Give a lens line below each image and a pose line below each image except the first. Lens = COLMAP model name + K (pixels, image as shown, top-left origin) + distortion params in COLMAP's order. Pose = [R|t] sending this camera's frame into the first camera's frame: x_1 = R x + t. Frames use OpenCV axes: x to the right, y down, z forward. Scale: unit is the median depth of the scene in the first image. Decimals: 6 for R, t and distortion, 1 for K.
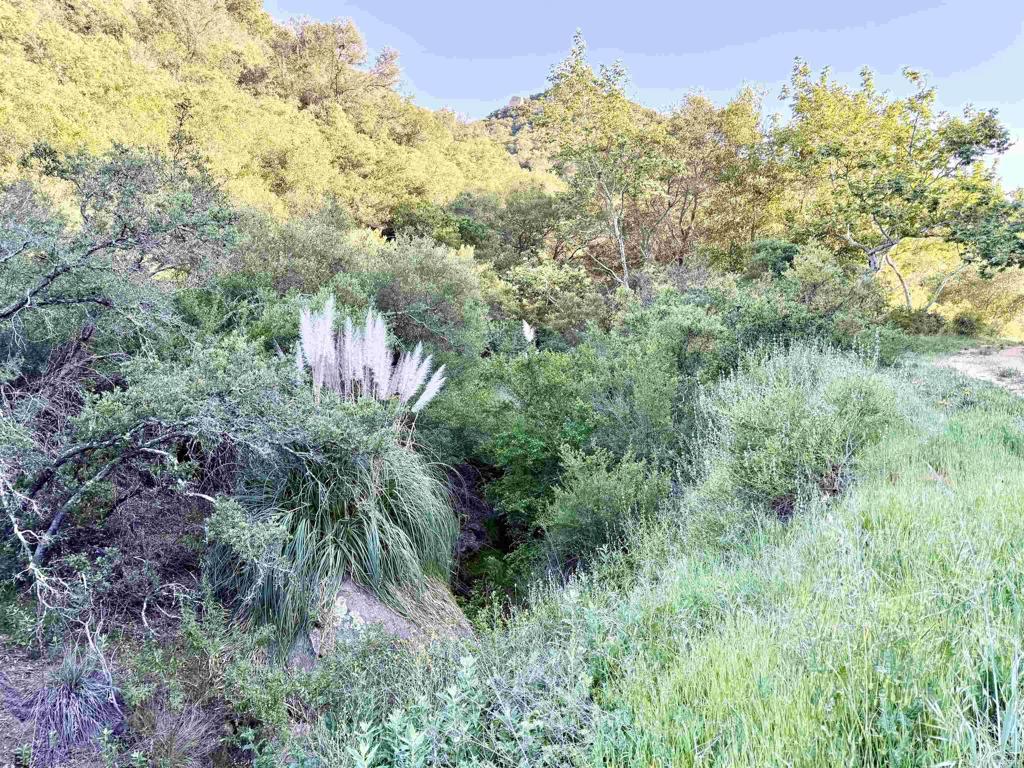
lens RADIAL K [[742.5, 0, 512.0], [0, 742.5, 384.0], [0, 0, 1]] dist [0.080784, -0.107738]
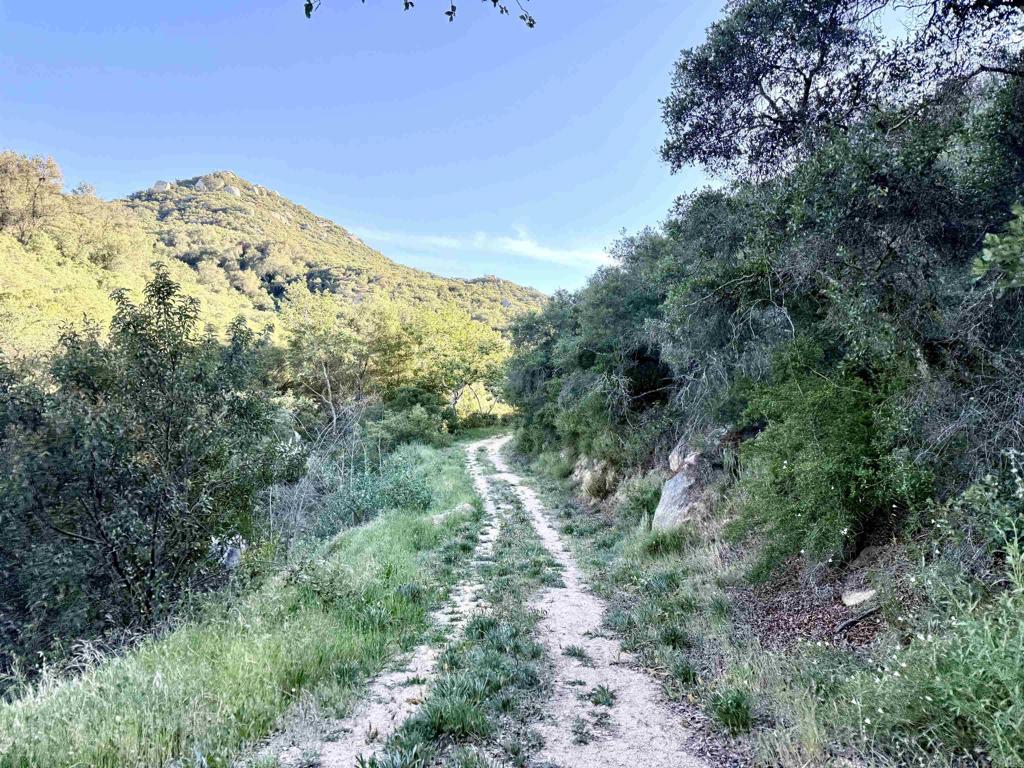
lens RADIAL K [[742.5, 0, 512.0], [0, 742.5, 384.0], [0, 0, 1]] dist [0.080784, -0.107738]
pose [[0.897847, -0.009039, 0.440215, -0.033647], [0.054997, 0.994262, -0.091756, 0.000623], [-0.436859, 0.106593, 0.893192, -0.108643]]
